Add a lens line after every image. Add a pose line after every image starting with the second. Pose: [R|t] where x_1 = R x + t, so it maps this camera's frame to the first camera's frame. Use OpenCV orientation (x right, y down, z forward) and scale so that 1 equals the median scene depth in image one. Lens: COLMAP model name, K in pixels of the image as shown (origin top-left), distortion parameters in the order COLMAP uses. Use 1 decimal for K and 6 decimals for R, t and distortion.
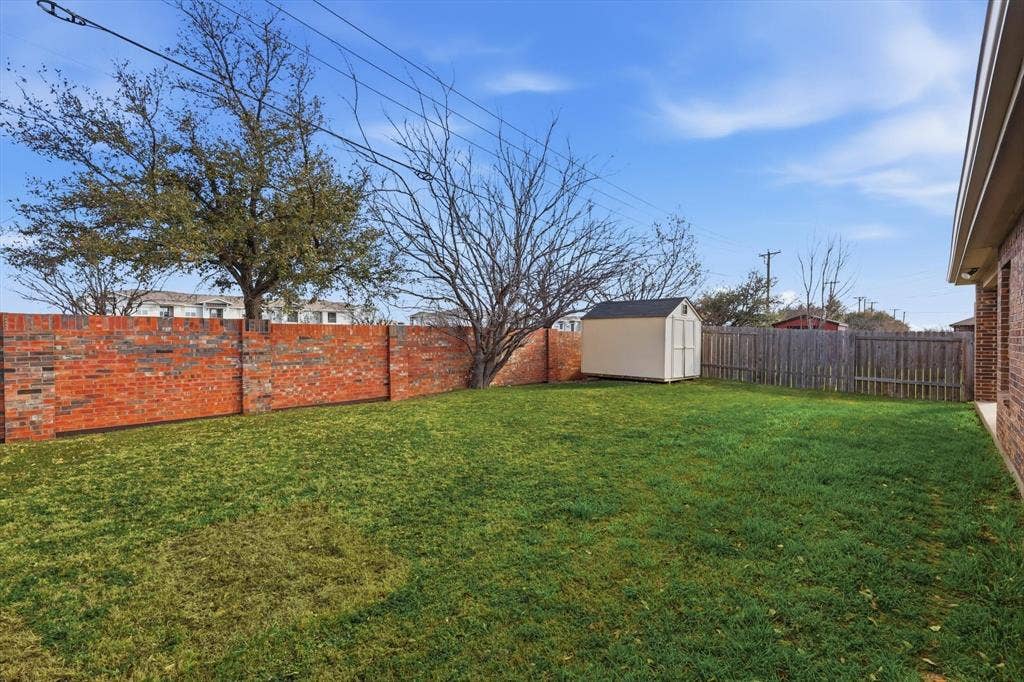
lens RADIAL K [[454.5, 0, 509.8], [0, 454.5, 340.3], [0, 0, 1]] dist [0.003204, -0.000055]
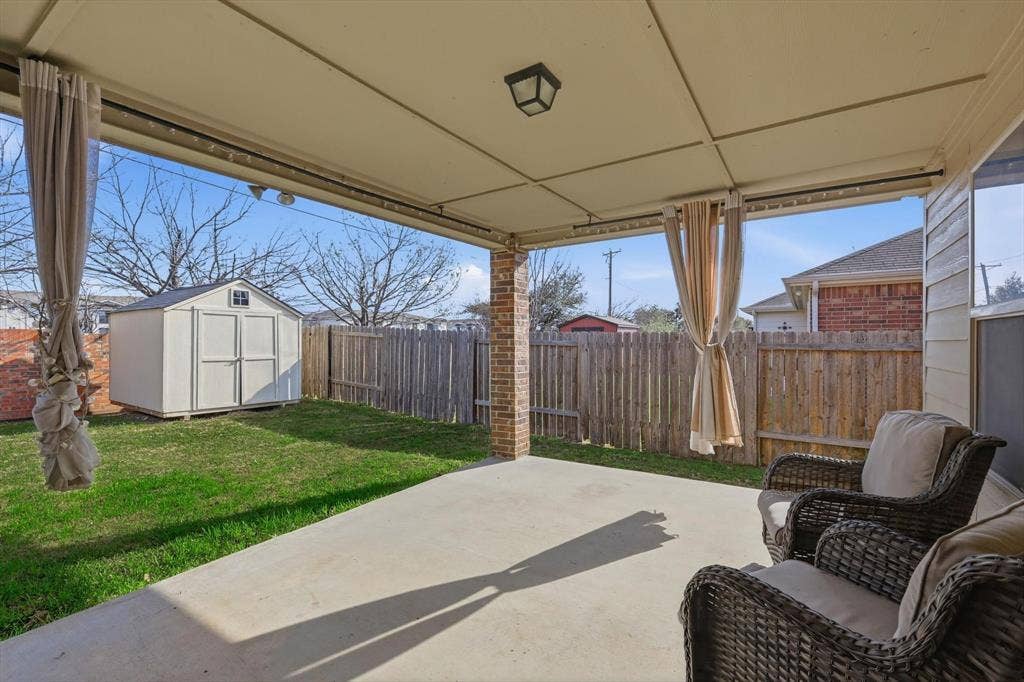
lens RADIAL K [[454.5, 0, 515.4], [0, 454.5, 341.1], [0, 0, 1]] dist [0.003204, -0.000055]
pose [[0.985228, -0.006451, 0.171126, 0.707027], [0.007647, 0.999951, -0.006328, -0.001640], [-0.171077, 0.007543, 0.985229, 0.336286]]
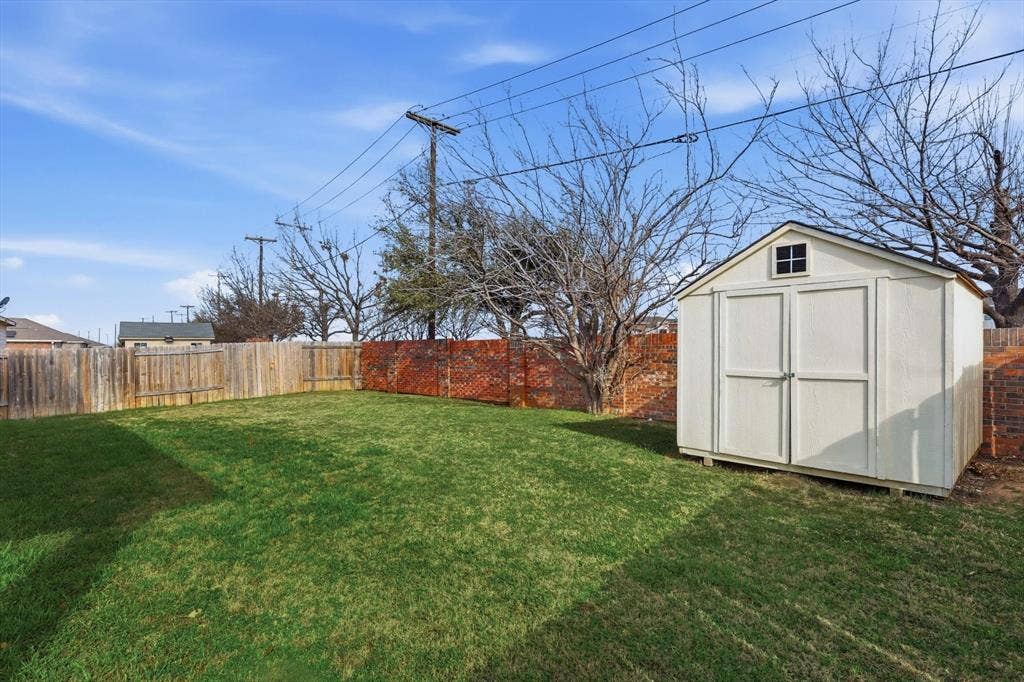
lens RADIAL K [[484.6, 0, 511.0], [0, 484.6, 346.2], [0, 0, 1]] dist [0.000881, 0.000102]
pose [[-0.057557, -0.014914, -0.998231, 0.811133], [0.000092, 0.999888, -0.014944, 0.000319], [0.998342, -0.000952, -0.057549, 0.883528]]
